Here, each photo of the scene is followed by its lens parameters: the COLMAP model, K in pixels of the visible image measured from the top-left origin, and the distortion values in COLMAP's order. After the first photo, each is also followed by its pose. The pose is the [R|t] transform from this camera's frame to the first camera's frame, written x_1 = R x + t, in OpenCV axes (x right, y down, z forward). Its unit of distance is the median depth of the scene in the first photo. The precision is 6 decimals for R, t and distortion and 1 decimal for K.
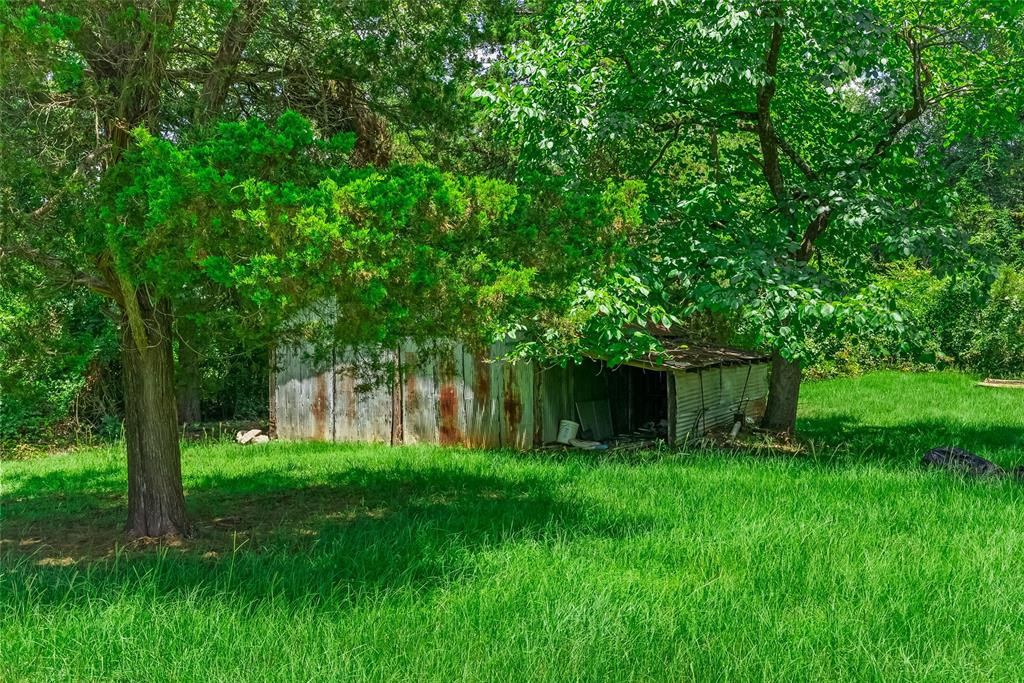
lens RADIAL K [[1040.8, 0, 512.4], [0, 1040.8, 339.3], [0, 0, 1]] dist [0.014228, 0.000000]
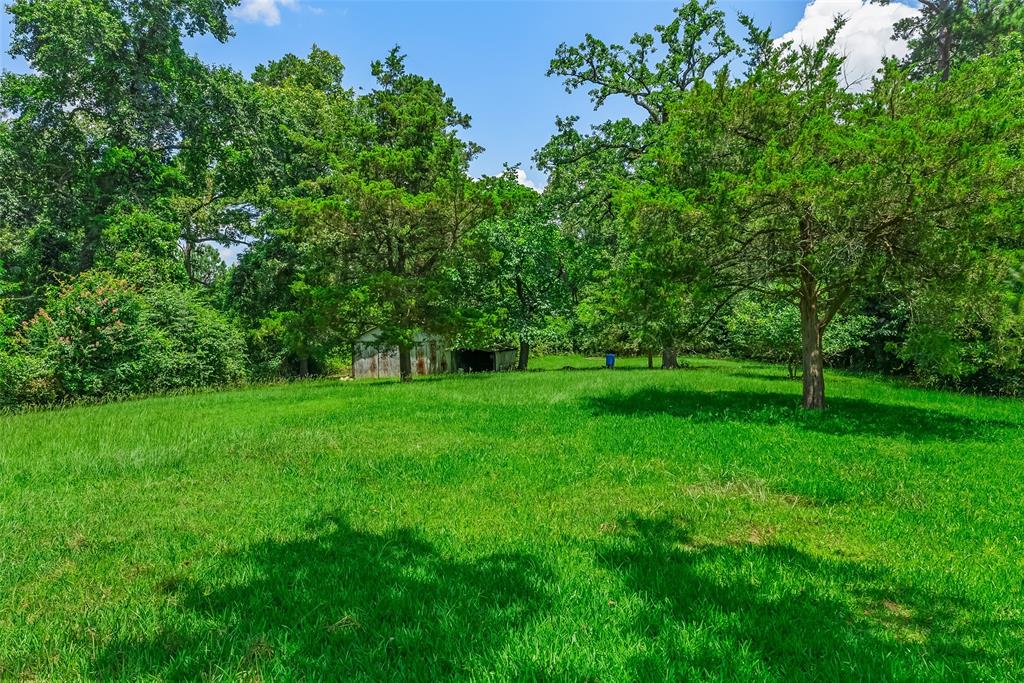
lens RADIAL K [[675.0, 0, 510.8], [0, 675.0, 339.3], [0, 0, 1]] dist [0.000960, 0.000205]
pose [[0.959145, -0.016244, 0.282447, -0.349422], [0.020868, 0.999693, -0.013372, 0.018528], [-0.282143, 0.018719, 0.959190, -0.948115]]
